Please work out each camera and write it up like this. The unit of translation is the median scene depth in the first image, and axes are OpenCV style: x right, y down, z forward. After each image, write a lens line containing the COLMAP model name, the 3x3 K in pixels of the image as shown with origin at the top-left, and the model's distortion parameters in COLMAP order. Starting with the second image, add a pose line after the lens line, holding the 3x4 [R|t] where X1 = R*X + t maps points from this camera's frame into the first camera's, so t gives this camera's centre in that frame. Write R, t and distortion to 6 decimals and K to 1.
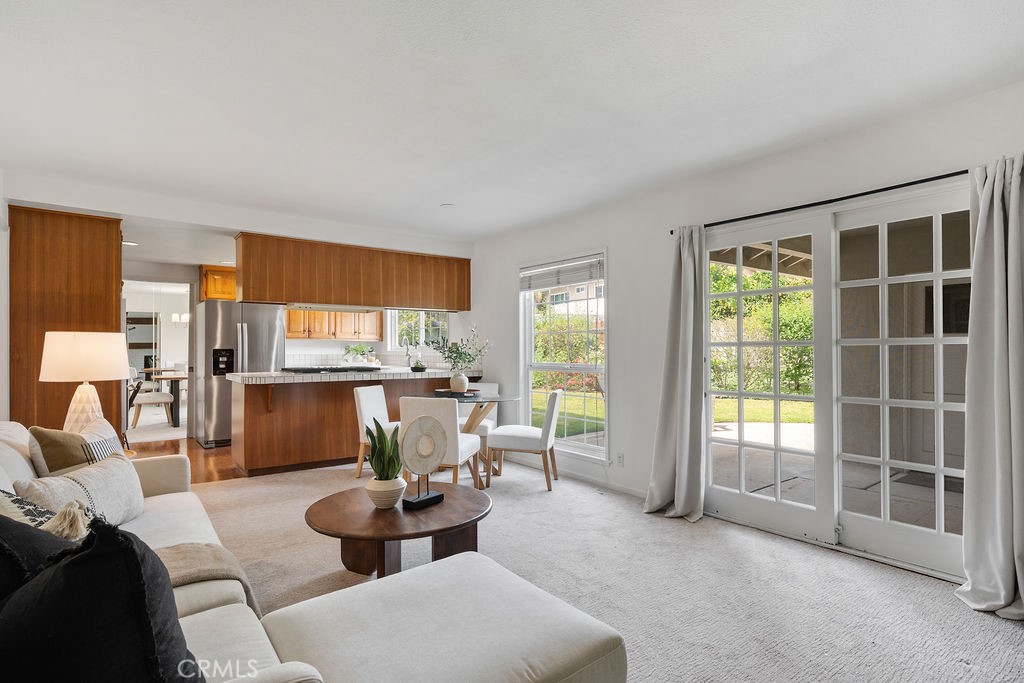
lens RADIAL K [[521.0, 0, 516.8], [0, 521.0, 344.7], [0, 0, 1]] dist [-0.000227, 0.000214]
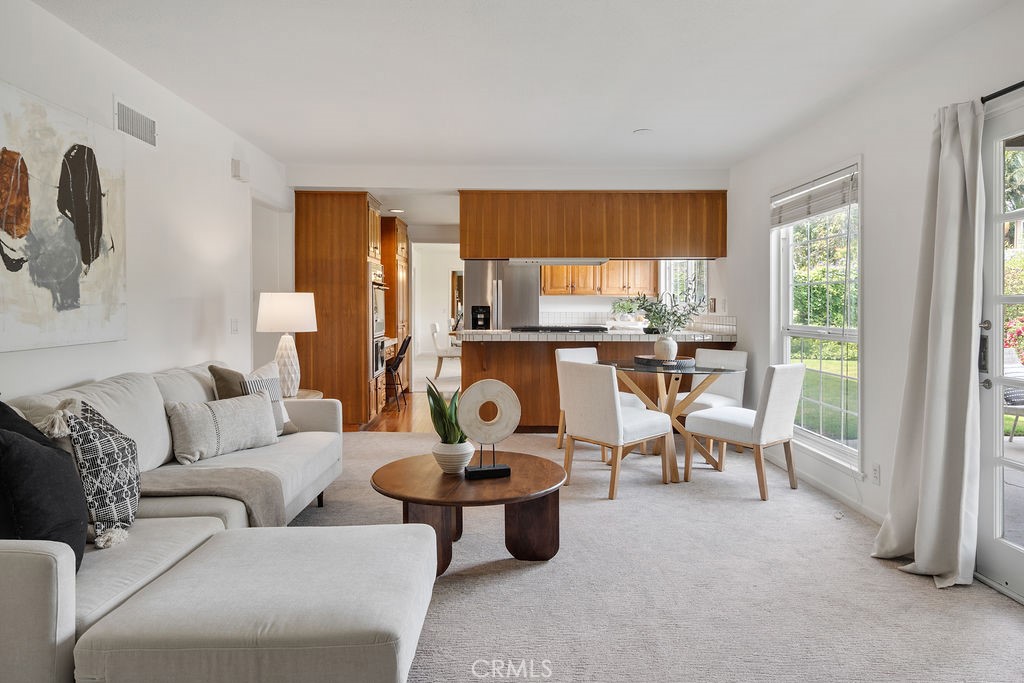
lens RADIAL K [[627.0, 0, 515.5], [0, 627.0, 313.0], [0, 0, 1]] dist [0.000217, 0.000472]
pose [[0.802483, 0.007944, -0.596623, 0.297278], [0.003398, 0.999834, 0.017883, 0.000111], [0.596666, -0.016378, 0.802323, 0.086639]]
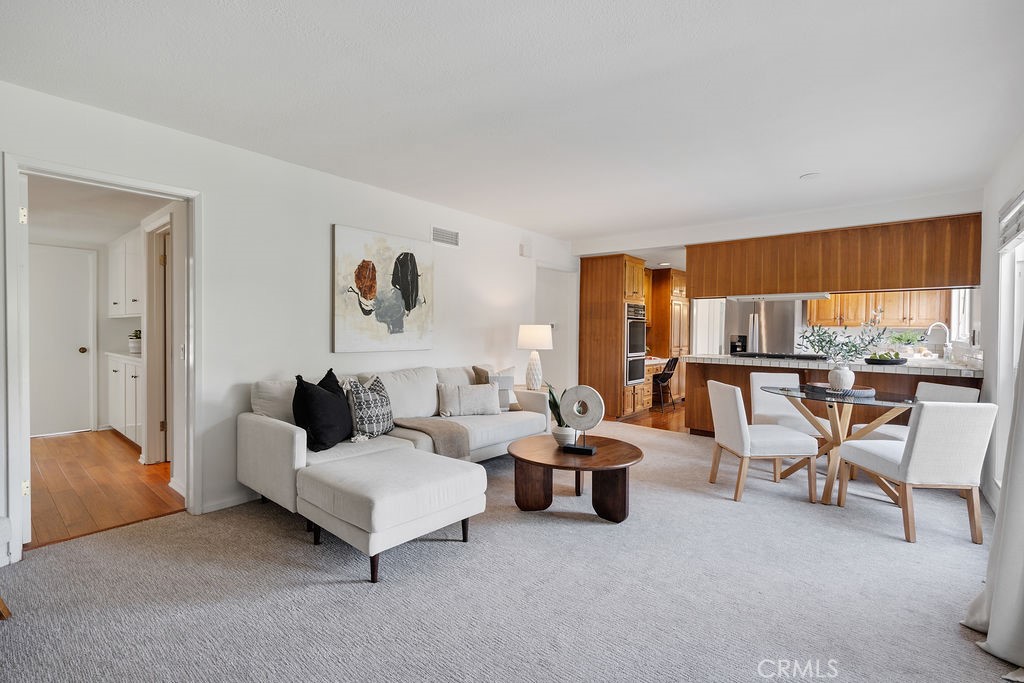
lens RADIAL K [[461.2, 0, 511.5], [0, 461.2, 336.3], [0, 0, 1]] dist [-0.012871, 0.000912]
pose [[0.209284, 0.012488, -0.977775, 0.528771], [-0.004847, 0.999919, 0.011733, 0.000319], [0.977843, 0.002283, 0.209327, 0.339649]]
